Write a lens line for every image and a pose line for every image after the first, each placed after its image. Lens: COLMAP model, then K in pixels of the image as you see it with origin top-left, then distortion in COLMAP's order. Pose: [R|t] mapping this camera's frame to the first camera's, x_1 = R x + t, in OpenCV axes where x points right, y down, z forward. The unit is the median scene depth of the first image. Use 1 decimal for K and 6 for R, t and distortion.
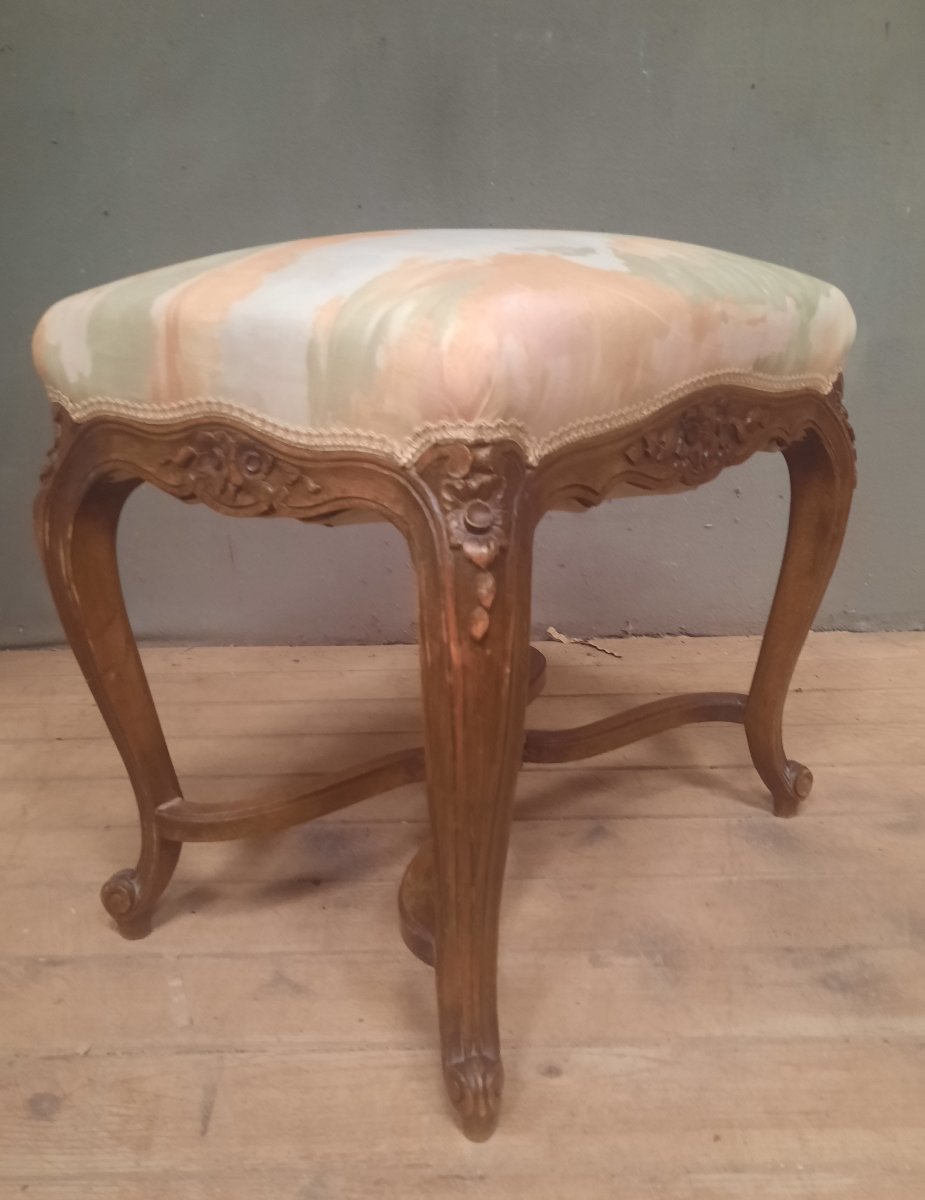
lens RADIAL K [[1126.8, 0, 437.4], [0, 1126.8, 634.6], [0, 0, 1]] dist [0.025547, -0.023996]
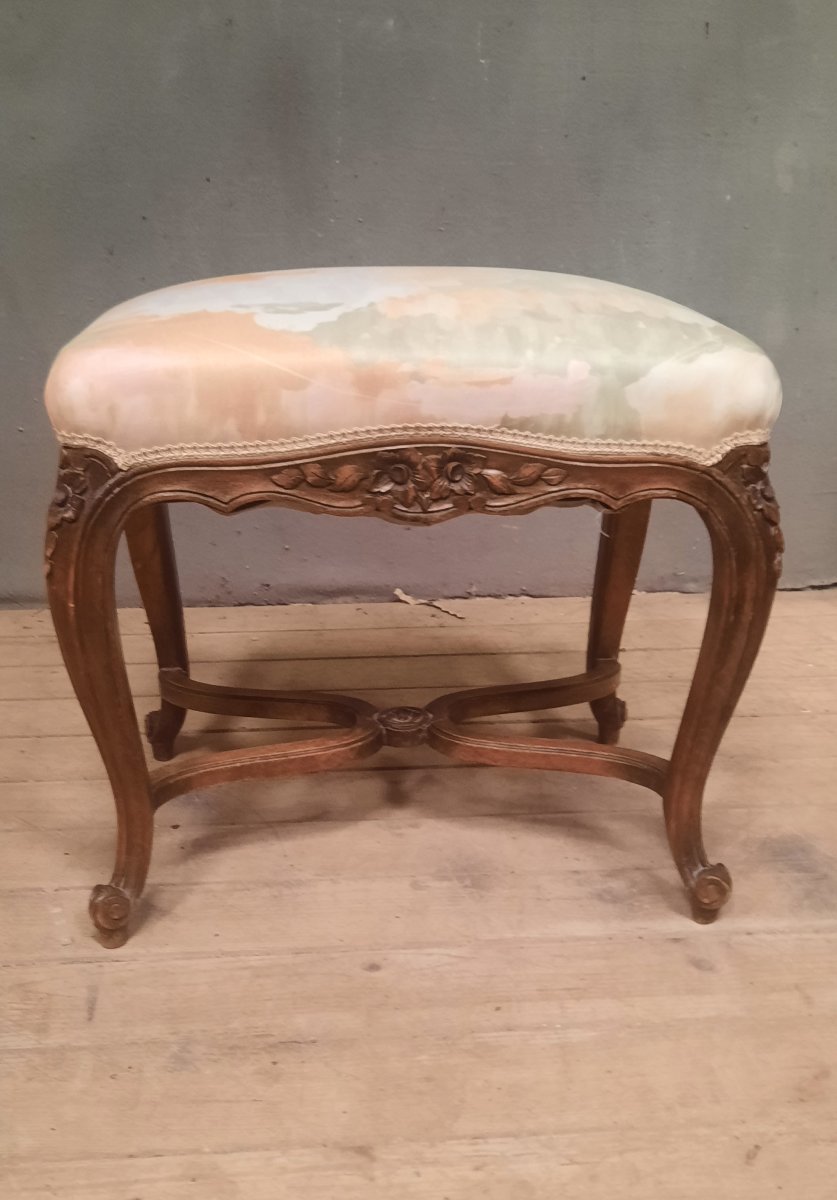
lens RADIAL K [[1424.0, 0, 441.4], [0, 1424.0, 609.0], [0, 0, 1]] dist [0.023228, 0.000000]
pose [[0.995343, -0.003956, 0.096312, 0.026443], [0.000475, 0.999346, 0.036144, -0.062909], [-0.096392, -0.035930, 0.994695, -0.543548]]
